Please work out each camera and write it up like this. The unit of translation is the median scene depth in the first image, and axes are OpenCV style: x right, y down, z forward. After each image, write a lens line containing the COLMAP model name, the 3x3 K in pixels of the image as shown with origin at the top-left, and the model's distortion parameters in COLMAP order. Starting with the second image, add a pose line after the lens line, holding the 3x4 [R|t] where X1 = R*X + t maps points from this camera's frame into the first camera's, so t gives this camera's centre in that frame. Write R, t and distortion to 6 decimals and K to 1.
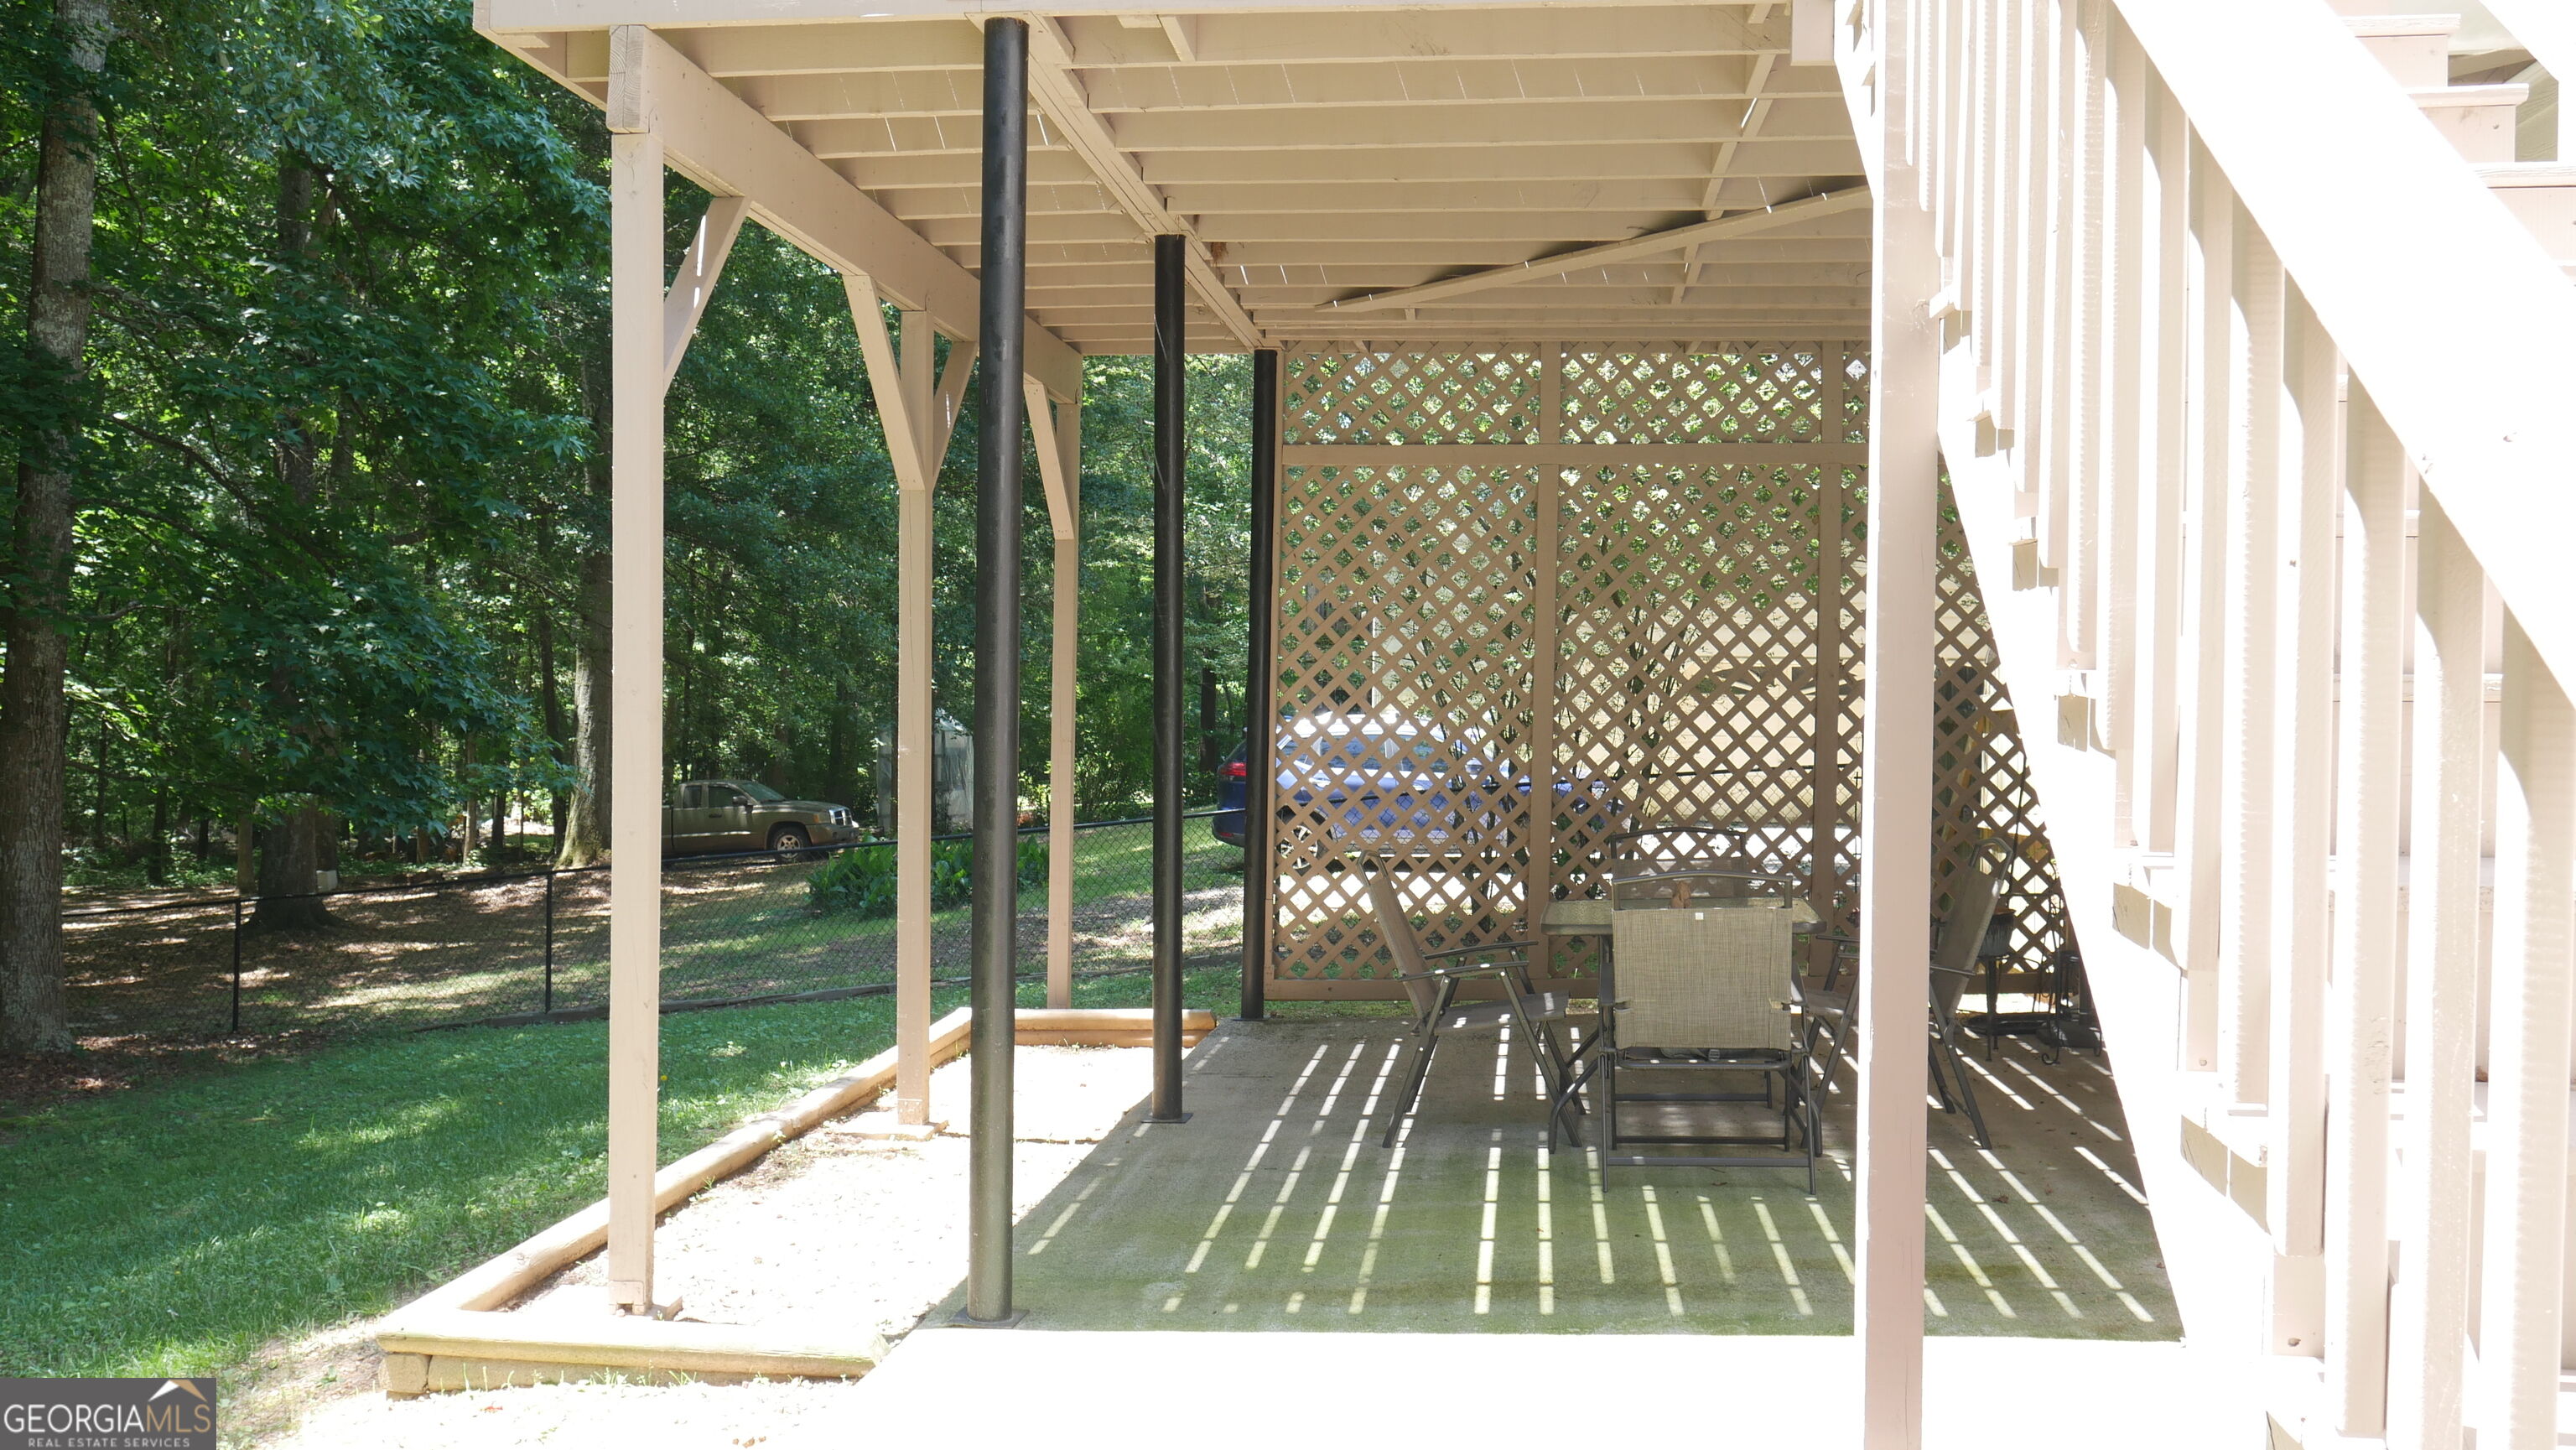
lens RADIAL K [[2201.8, 0, 1288.0], [0, 2201.8, 725.0], [0, 0, 1]] dist [-0.015661, 0.002735]
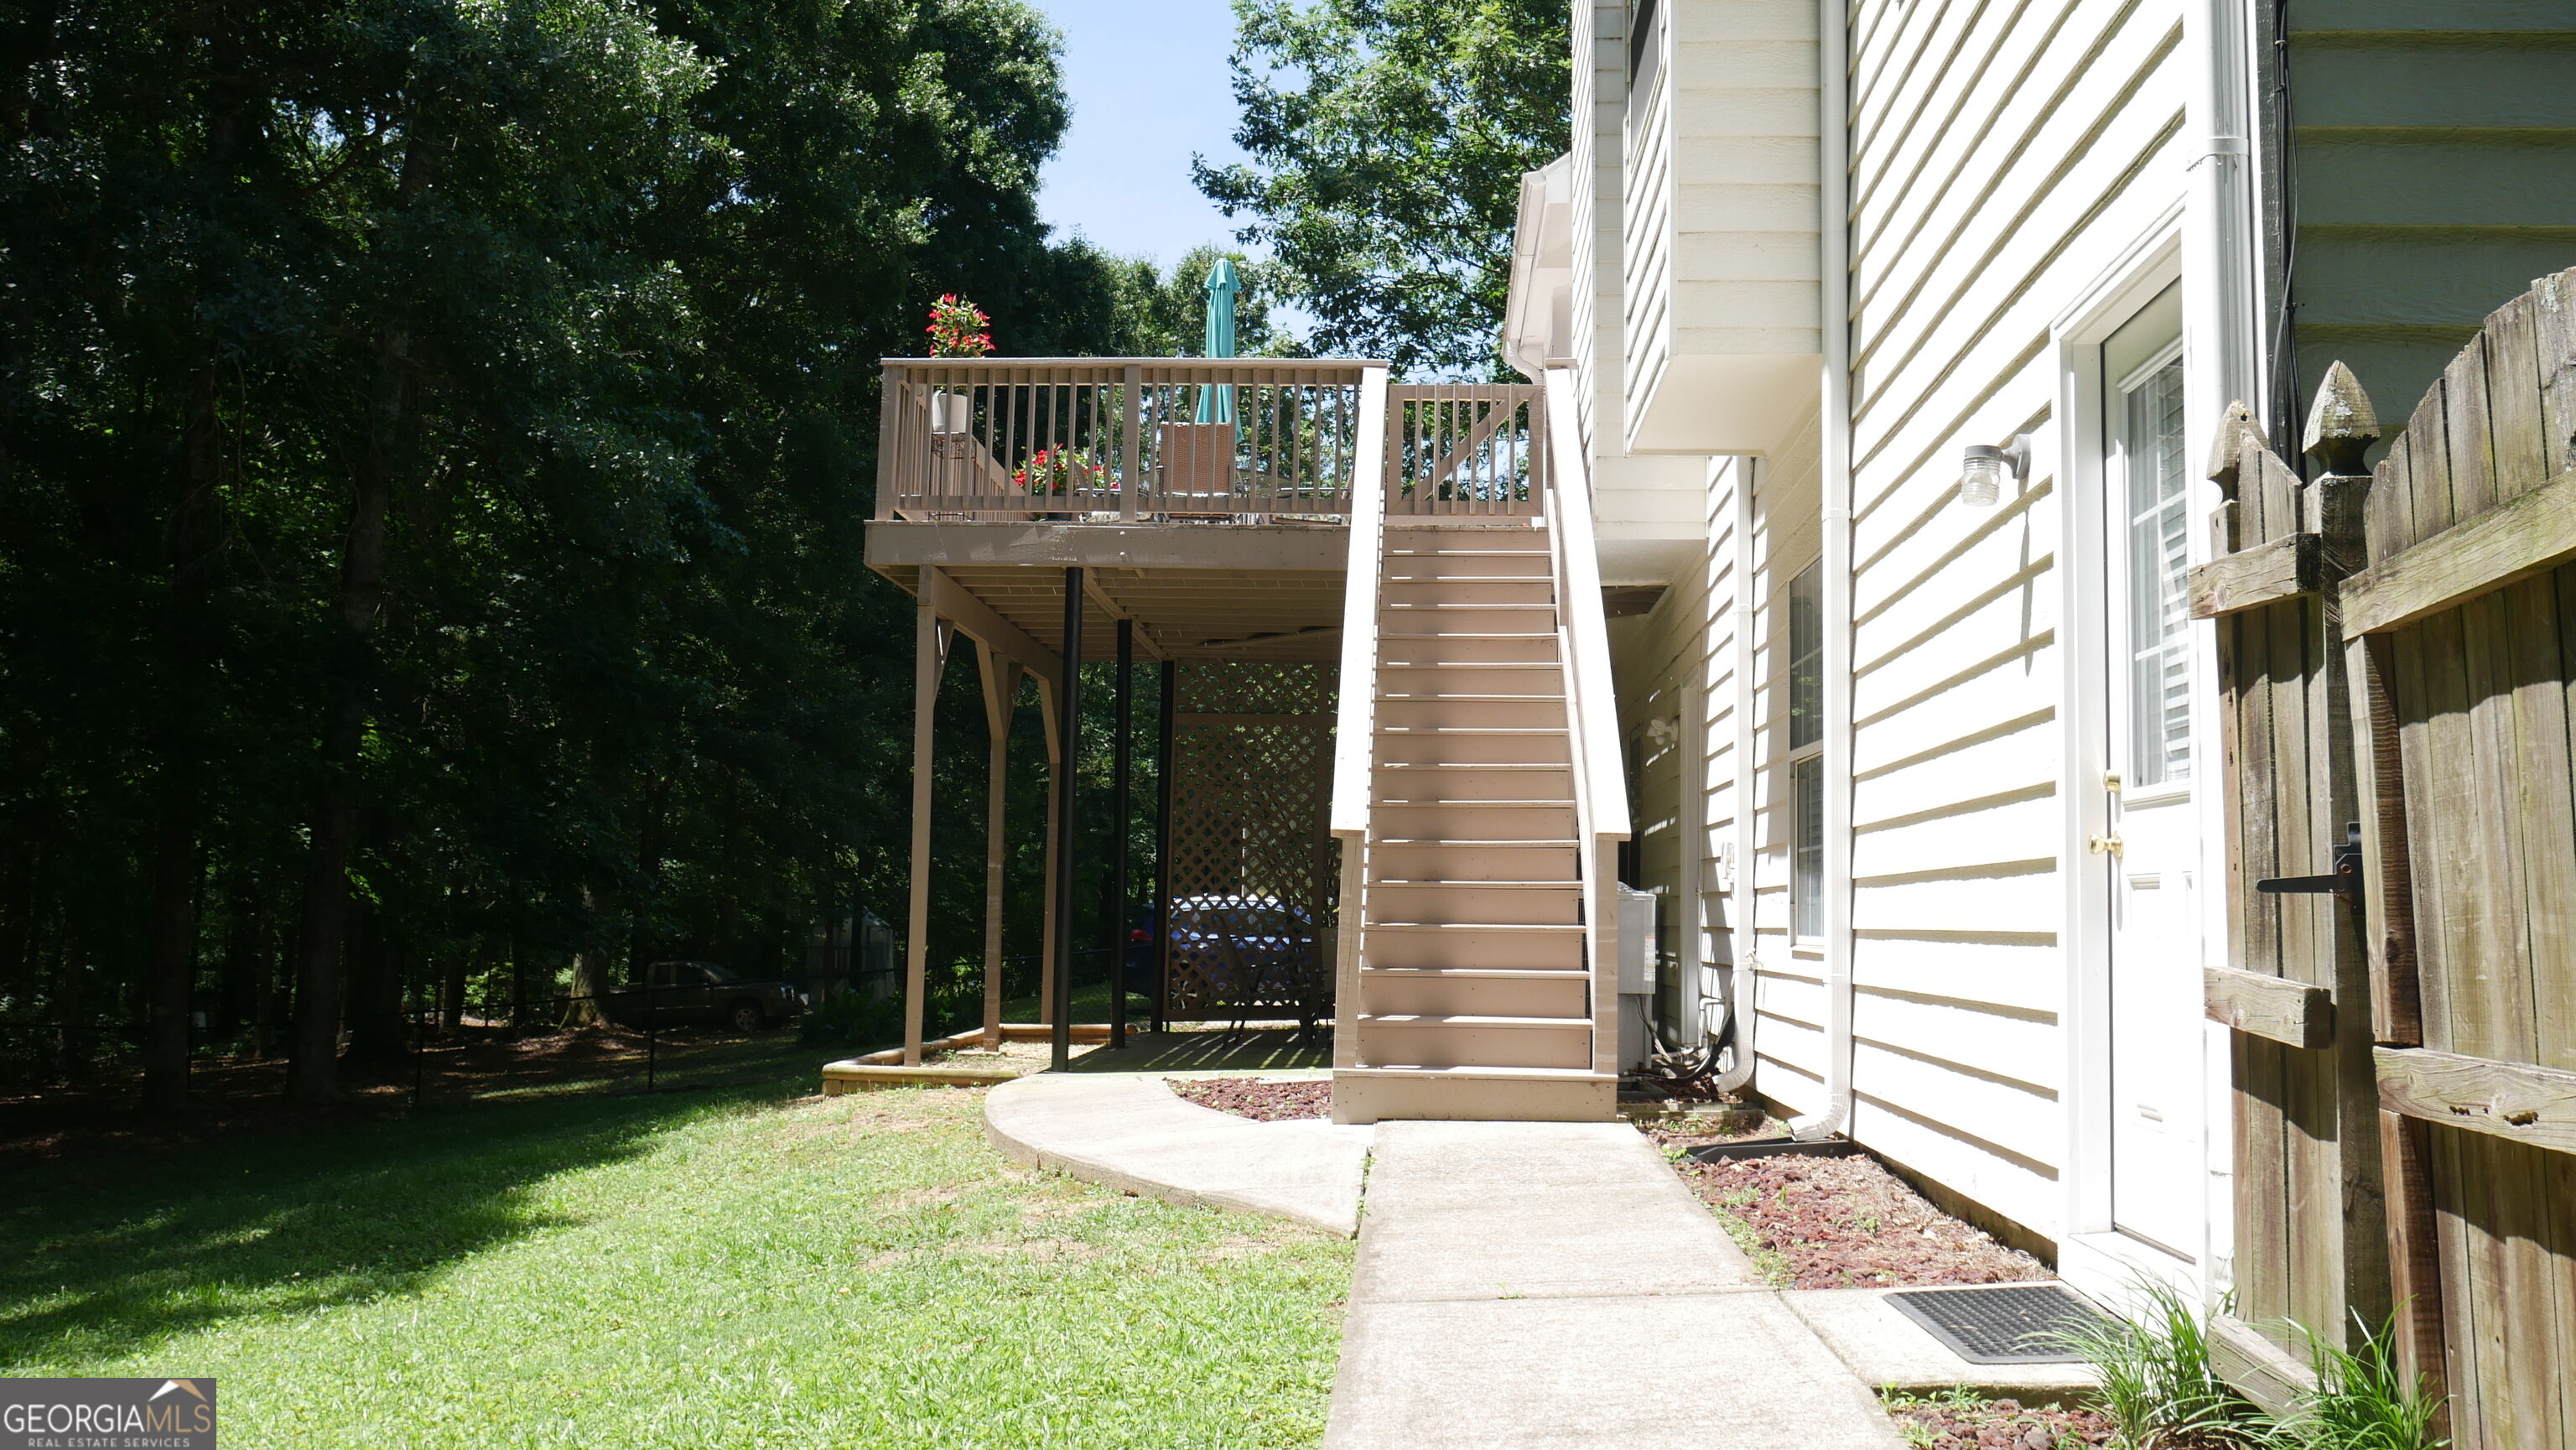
lens RADIAL K [[2201.8, 0, 1288.0], [0, 2201.8, 725.0], [0, 0, 1]] dist [-0.015661, 0.002735]
pose [[0.998677, 0.011065, 0.050223, -0.002717], [-0.006038, 0.995053, -0.099158, 0.076929], [-0.051071, 0.098724, 0.993803, -0.987084]]
